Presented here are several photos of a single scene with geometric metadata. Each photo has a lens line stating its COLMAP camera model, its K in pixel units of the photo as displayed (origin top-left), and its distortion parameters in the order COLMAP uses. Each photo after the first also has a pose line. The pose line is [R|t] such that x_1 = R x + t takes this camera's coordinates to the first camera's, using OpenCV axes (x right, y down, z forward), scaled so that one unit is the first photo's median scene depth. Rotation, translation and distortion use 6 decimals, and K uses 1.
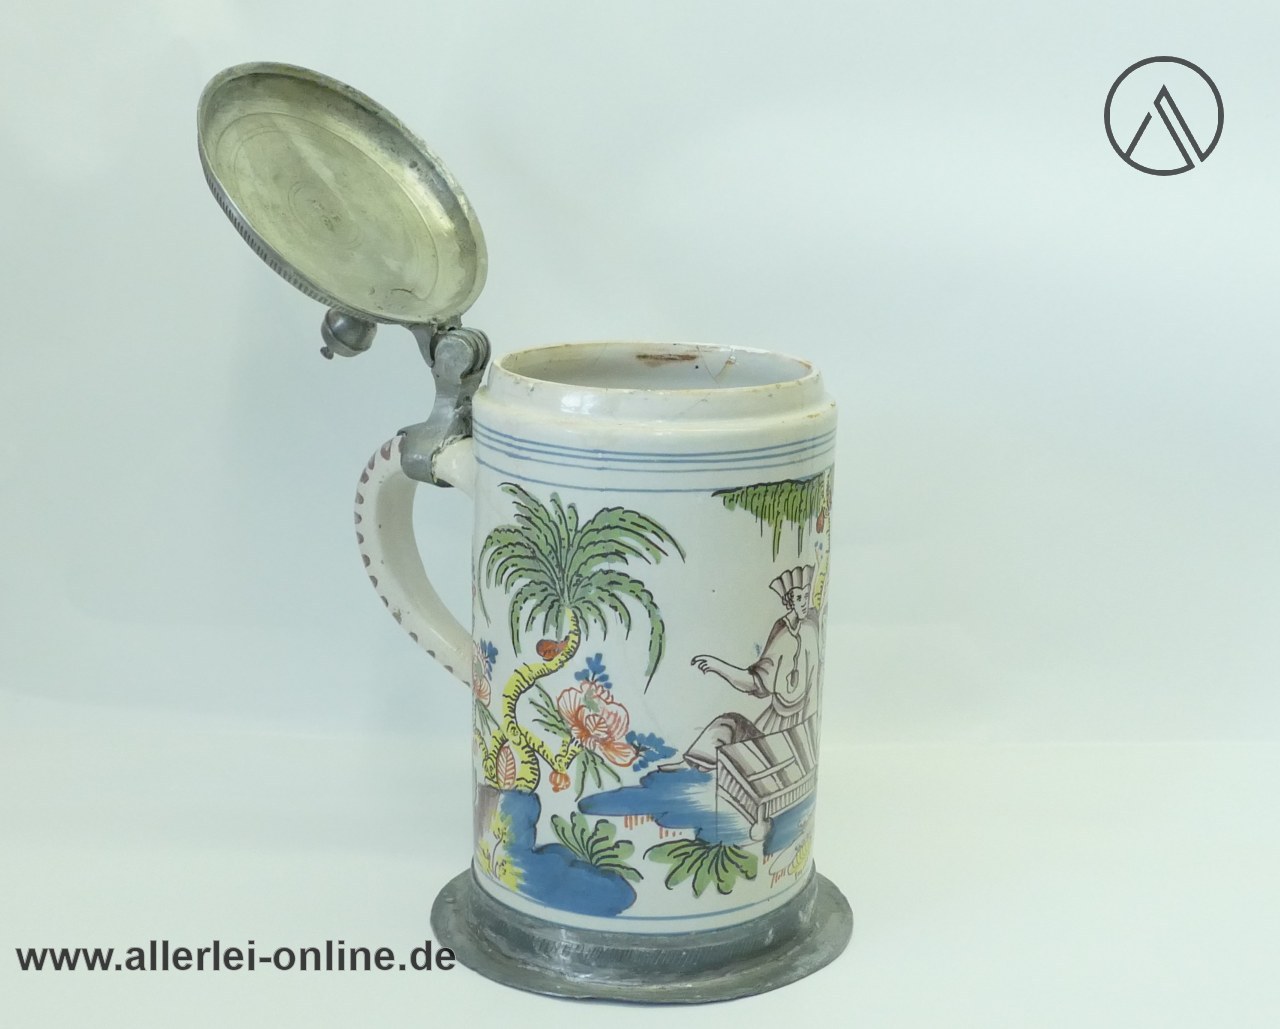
lens RADIAL K [[2222.6, 0, 669.3], [0, 2222.6, 514.5], [0, 0, 1]] dist [-0.029504, 0.065100]
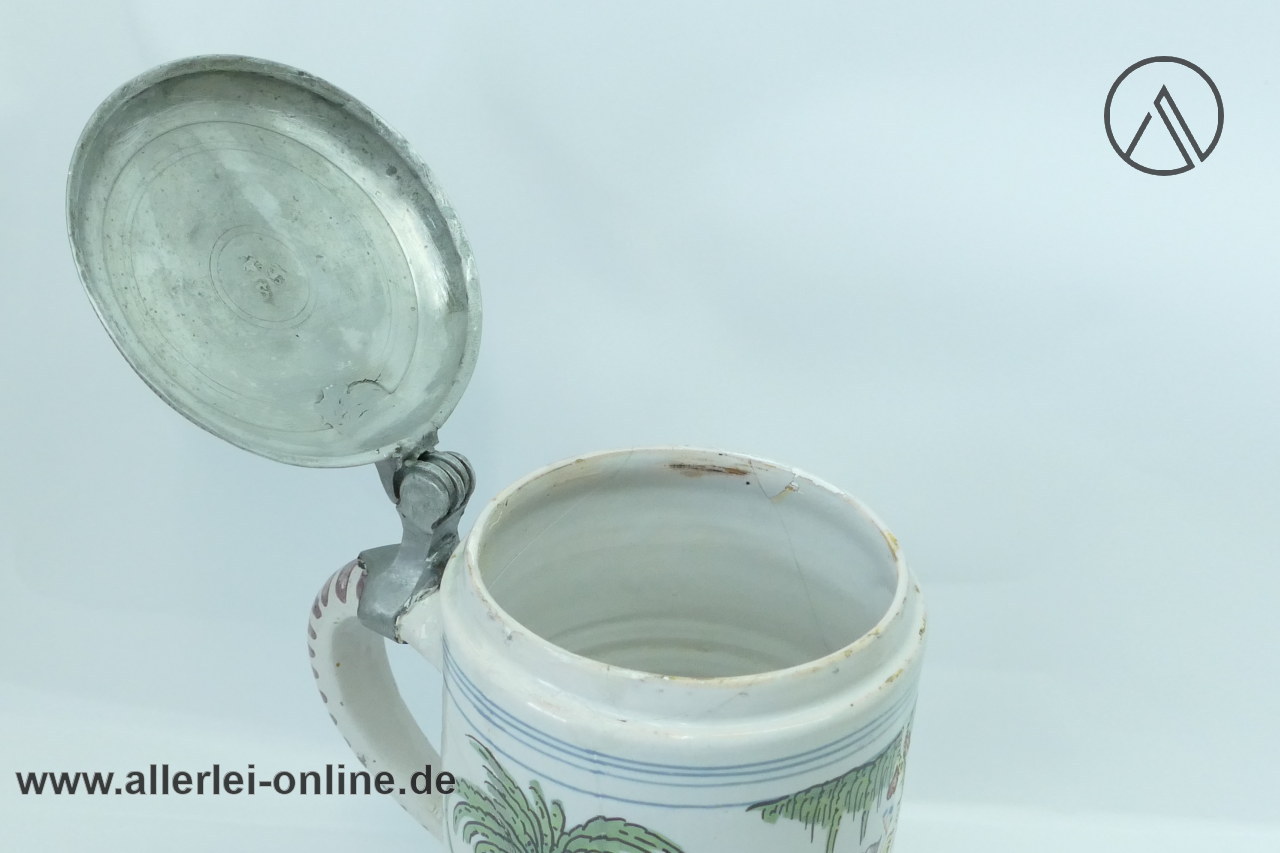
lens RADIAL K [[1846.1, 0, 640.0], [0, 1846.1, 426.5], [0, 0, 1]] dist [-0.011017, 0.087976]
pose [[0.996912, 0.055936, -0.055113, 0.009678], [-0.038979, 0.961773, 0.271061, -0.267506], [0.068169, -0.268075, 0.960983, 0.406102]]
